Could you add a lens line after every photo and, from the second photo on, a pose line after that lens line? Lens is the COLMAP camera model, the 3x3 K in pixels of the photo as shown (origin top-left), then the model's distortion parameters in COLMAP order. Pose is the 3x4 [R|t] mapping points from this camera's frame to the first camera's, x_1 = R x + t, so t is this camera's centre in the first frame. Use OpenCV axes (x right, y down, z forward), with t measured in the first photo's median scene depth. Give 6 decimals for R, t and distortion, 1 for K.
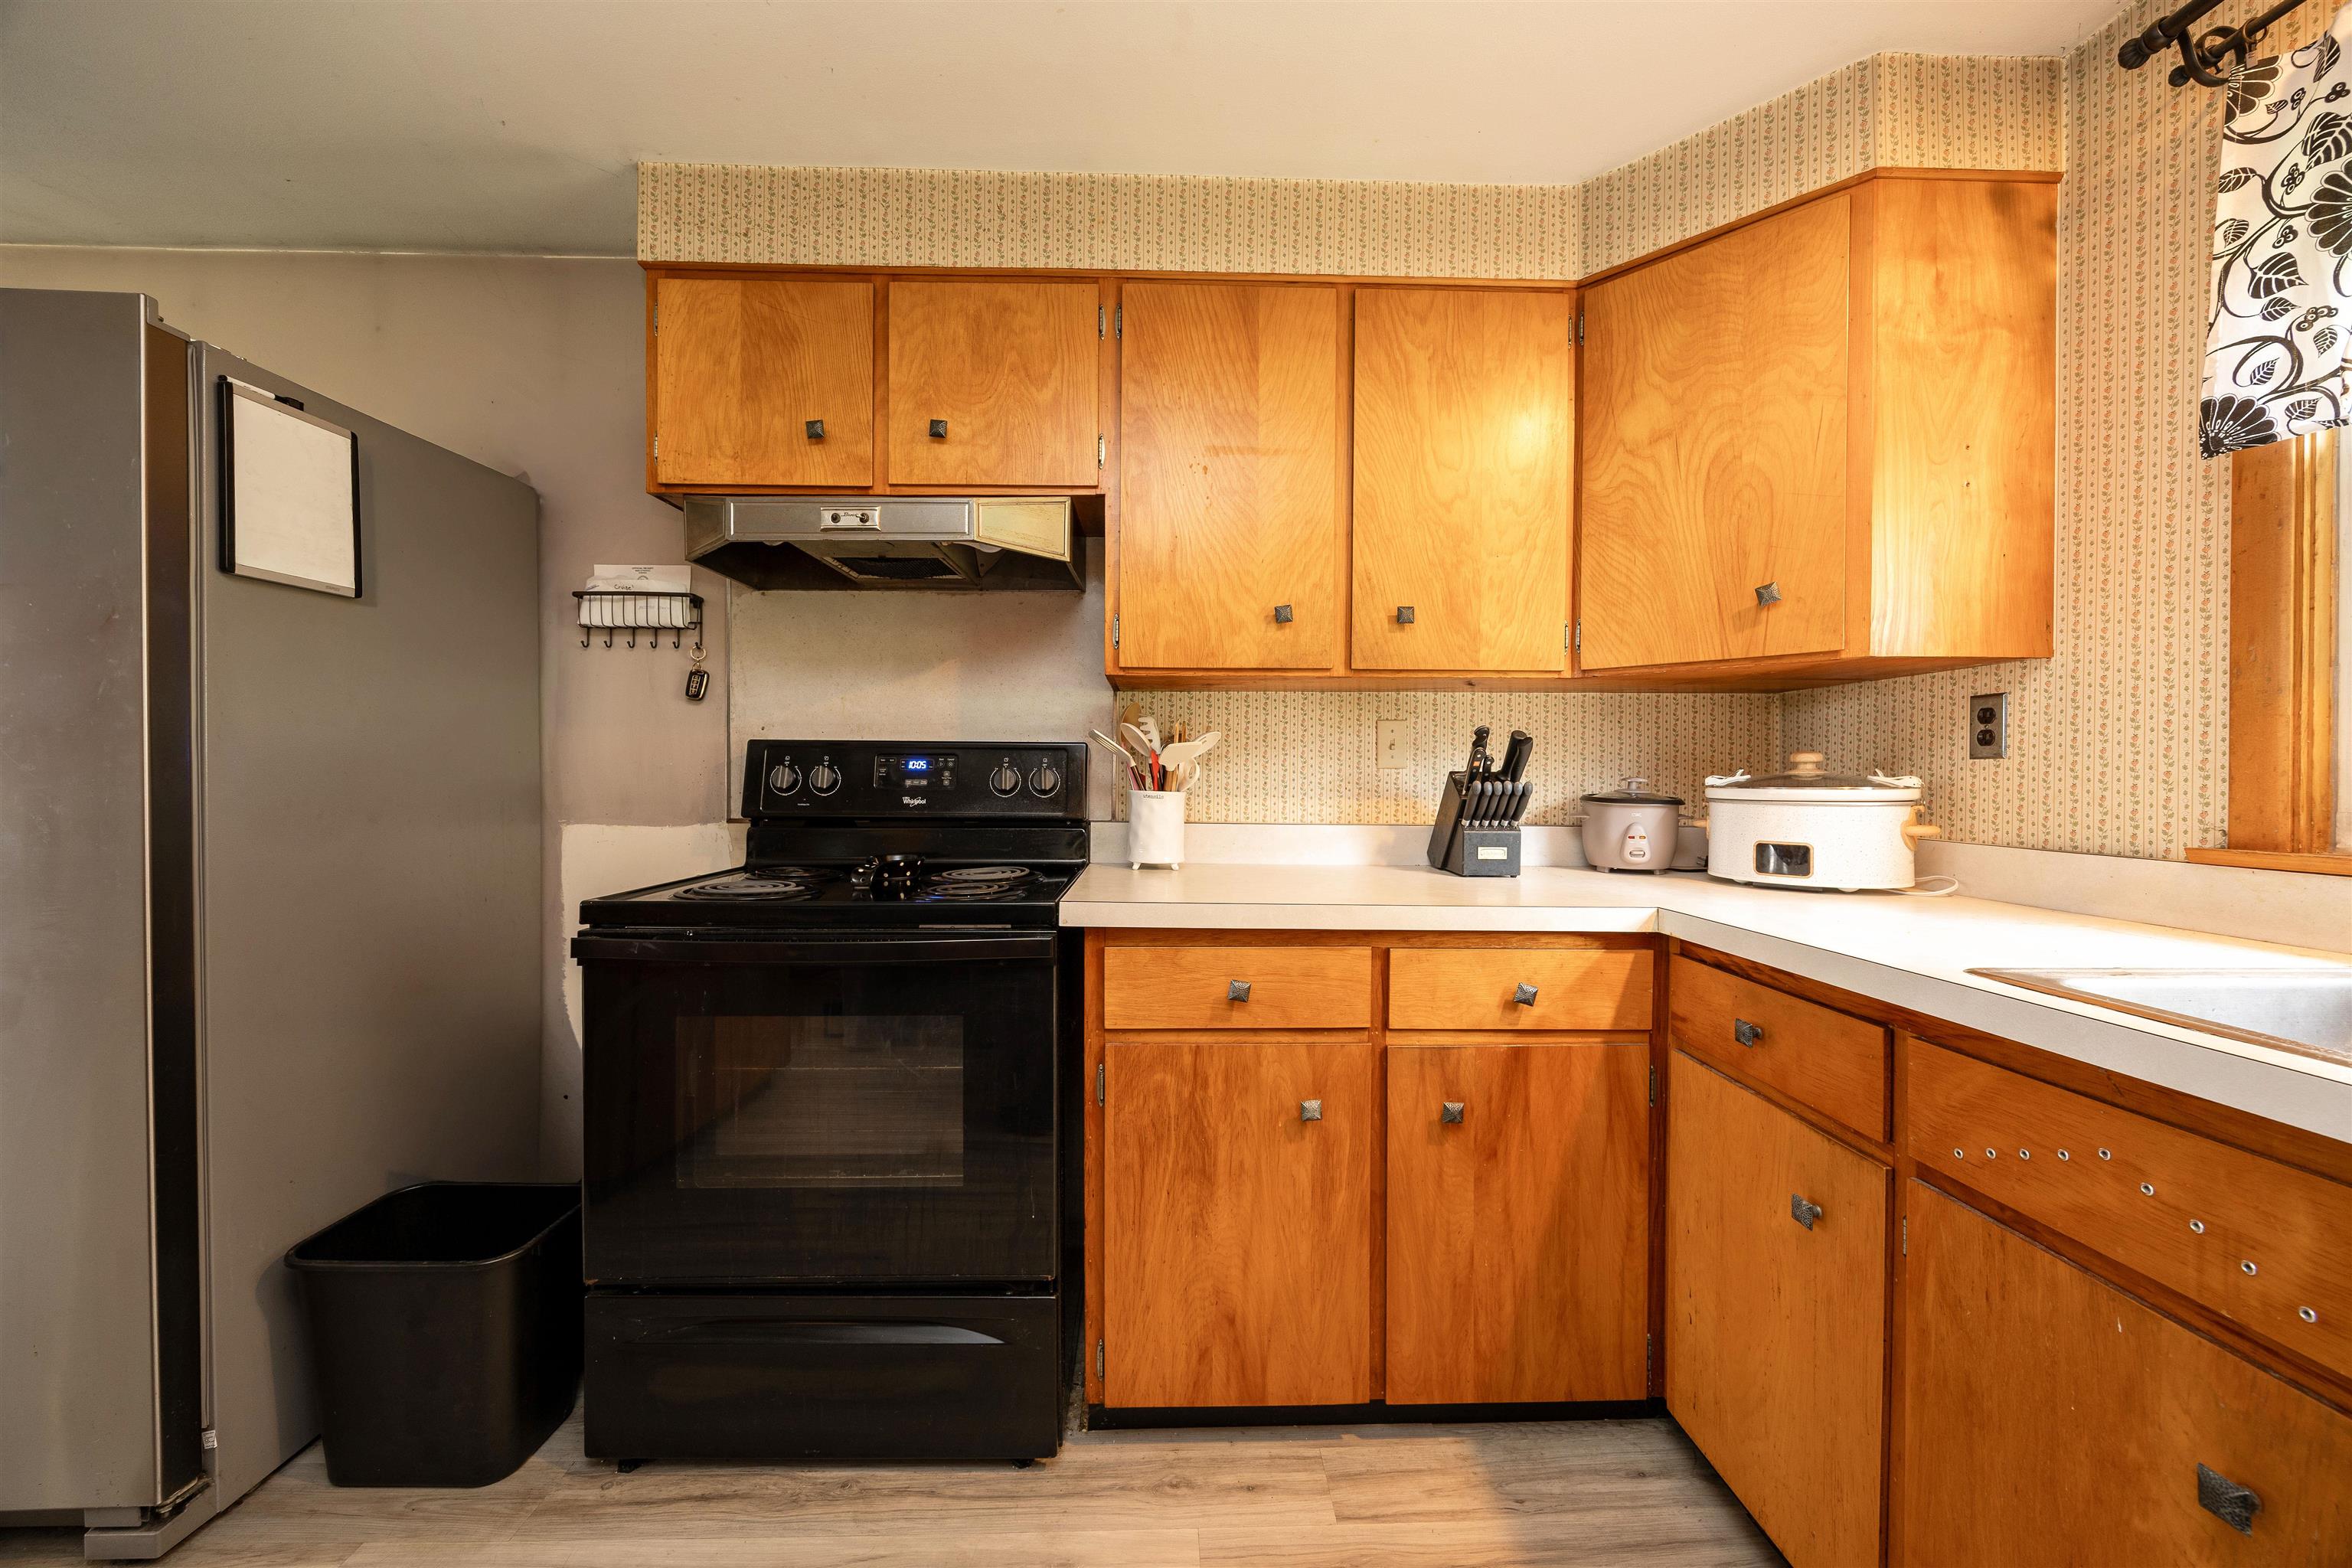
lens RADIAL K [[889.6, 0, 1192.1], [0, 889.6, 785.0], [0, 0, 1]] dist [-0.004641, 0.000095]
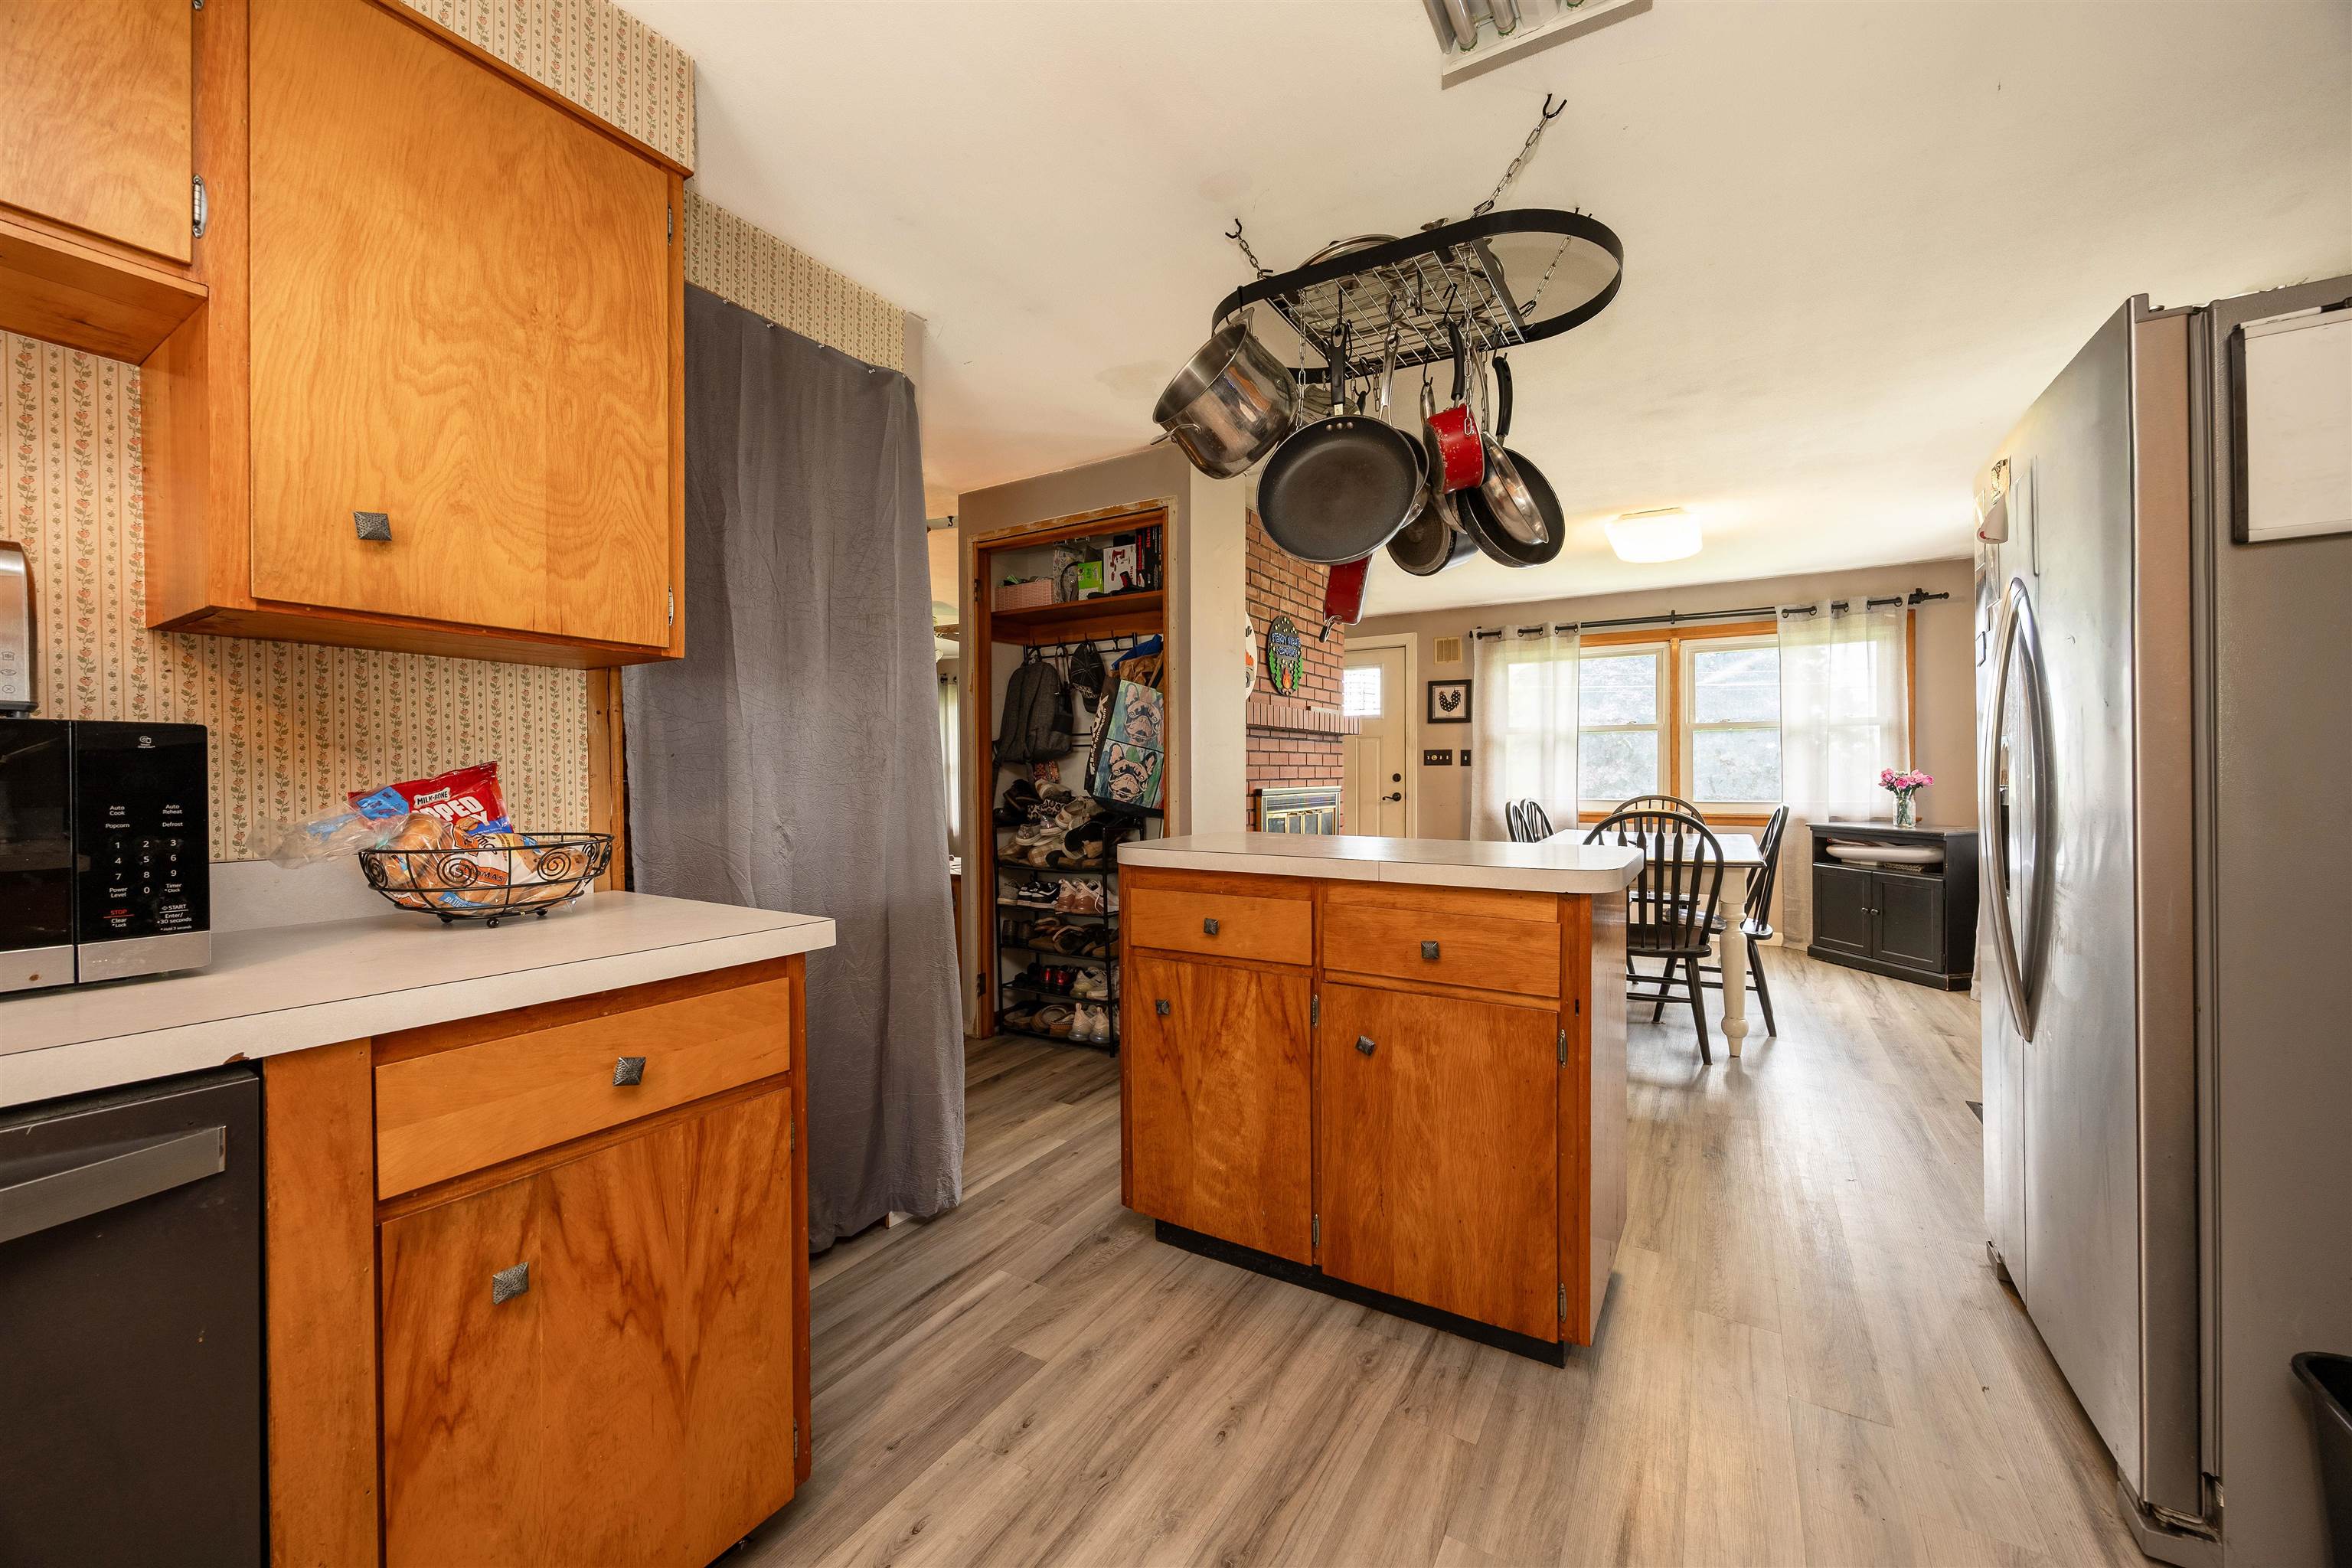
lens RADIAL K [[912.0, 0, 1183.2], [0, 912.0, 784.6], [0, 0, 1]] dist [0.000203, 0.000461]
pose [[-0.522058, 0.006408, -0.852886, 0.227653], [-0.002897, 0.999953, 0.009286, -0.000568], [0.852905, 0.007319, -0.522015, 0.485359]]
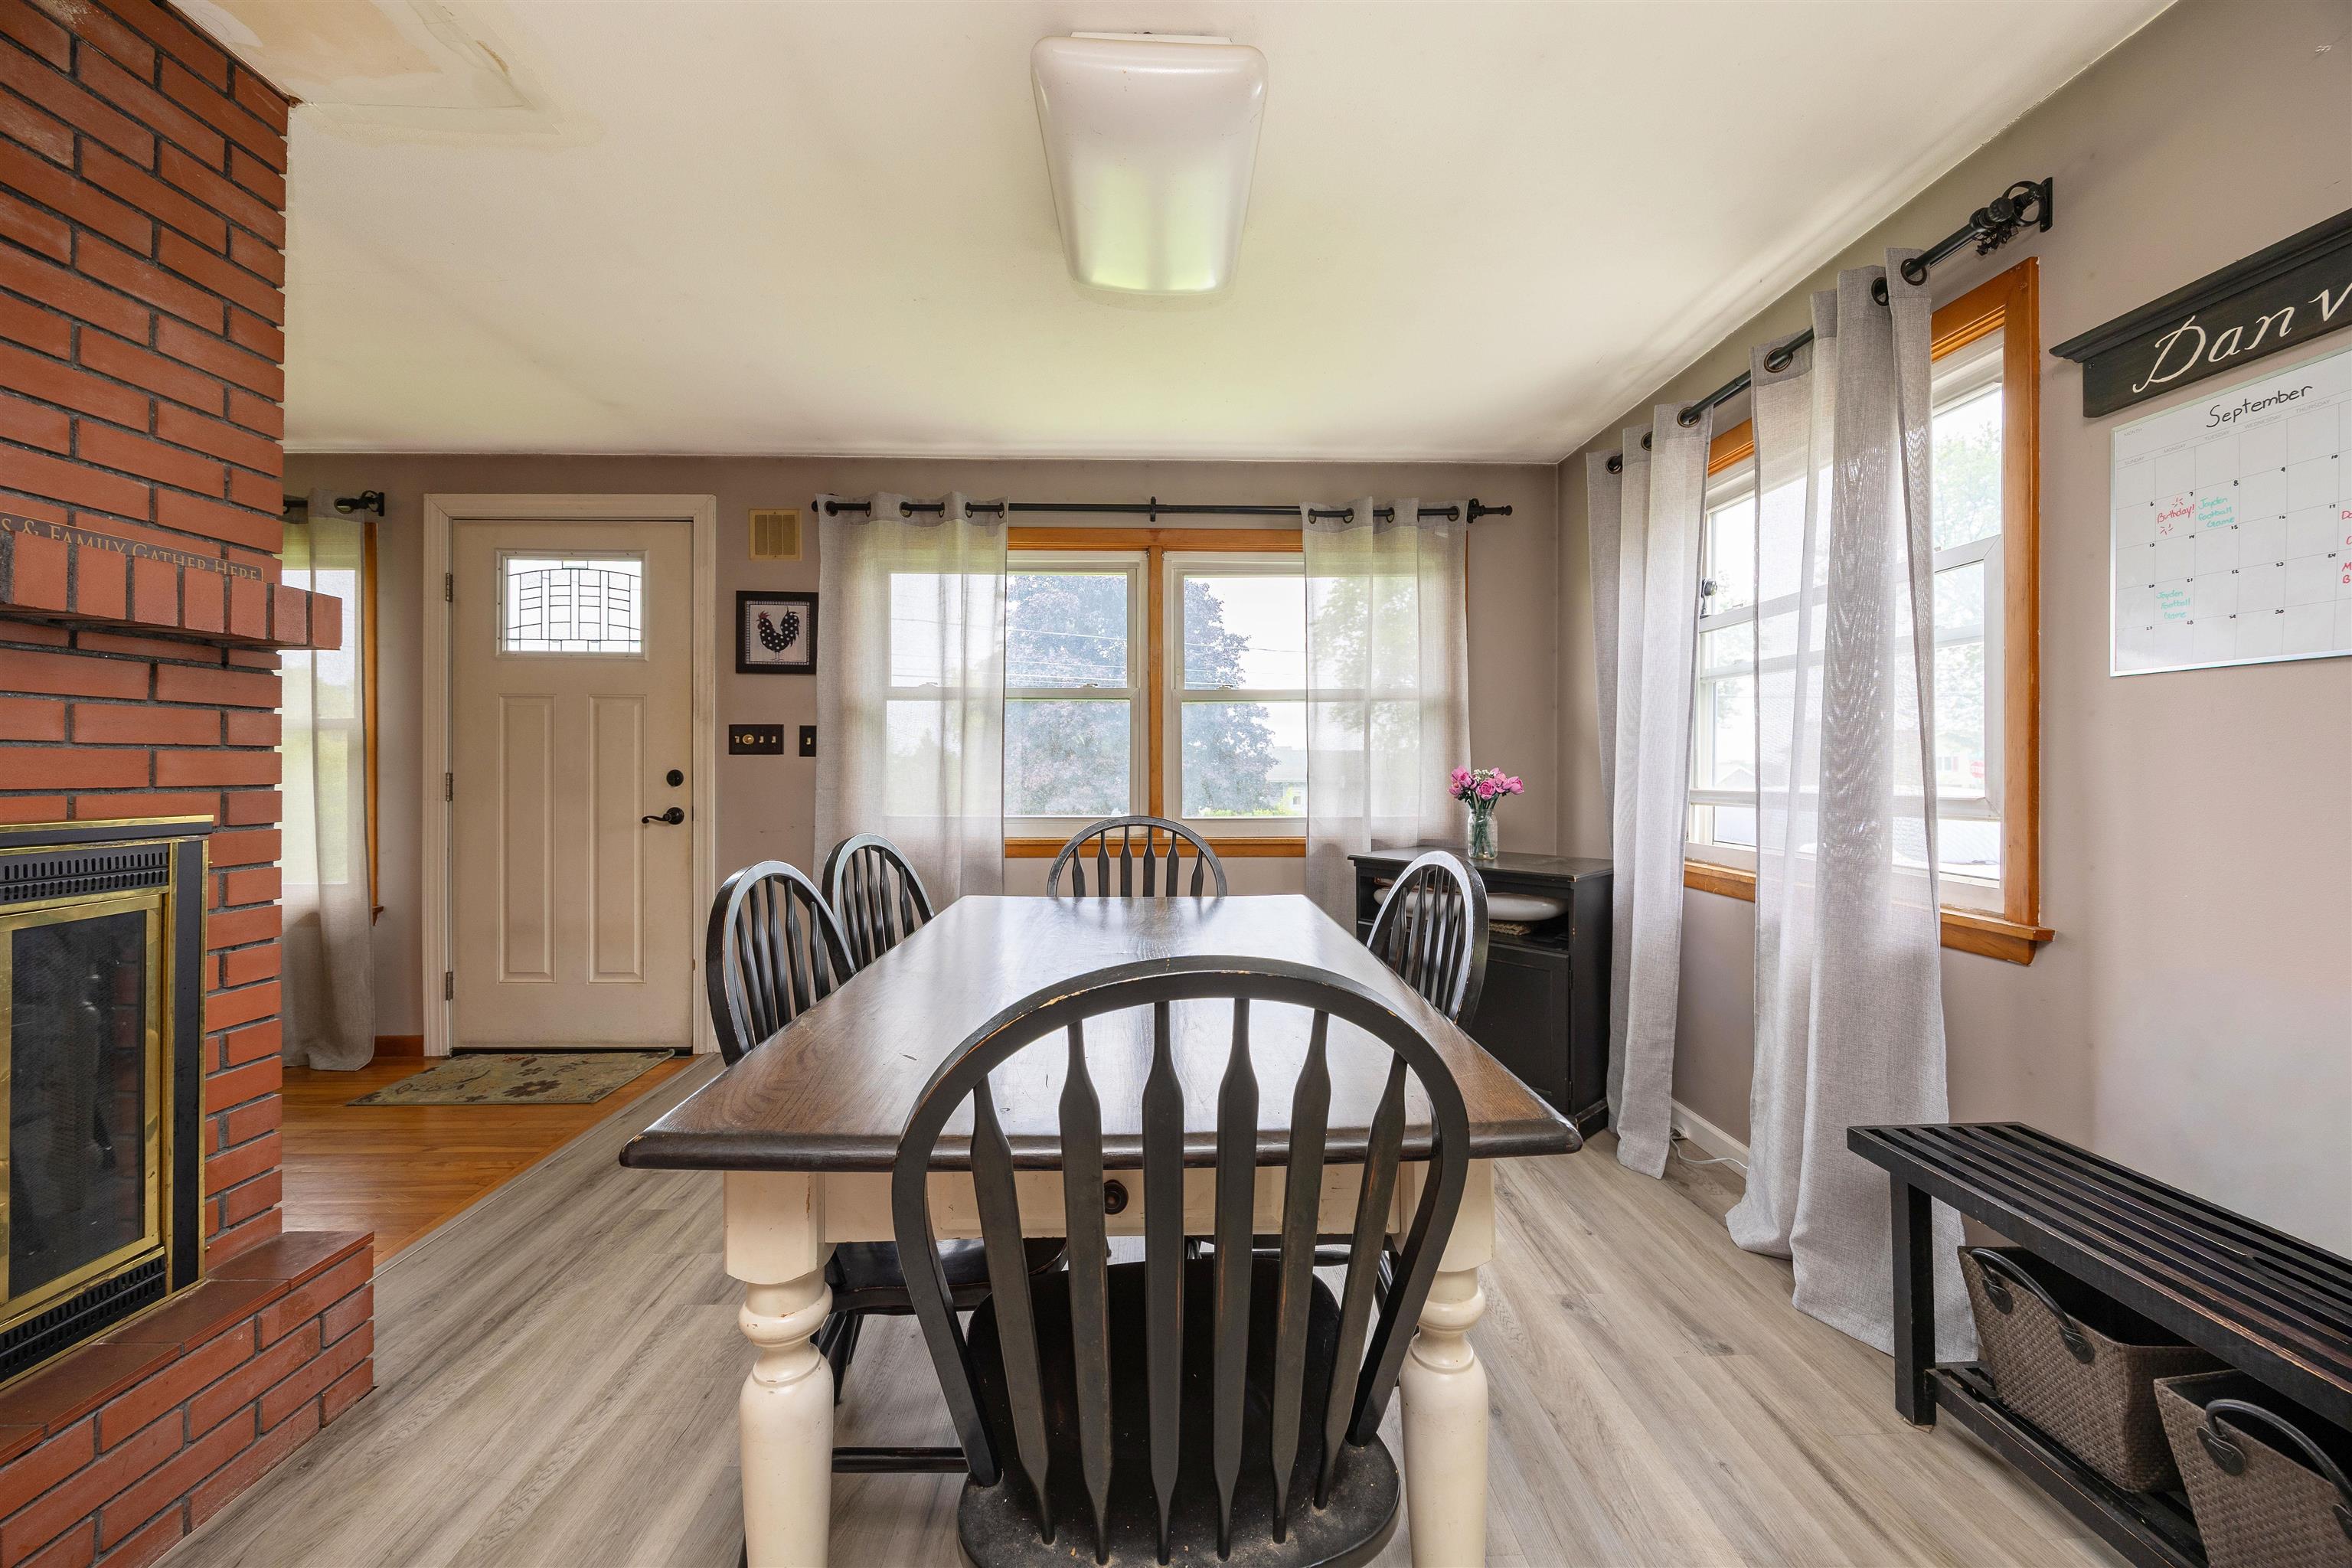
lens RADIAL K [[912.0, 0, 1164.1], [0, 912.0, 770.8], [0, 0, 1]] dist [0.000203, 0.000461]
pose [[0.013733, -0.003382, -0.999900, -1.871224], [-0.007115, 0.999969, -0.003480, -0.014042], [0.999880, 0.007162, 0.013708, 0.231385]]
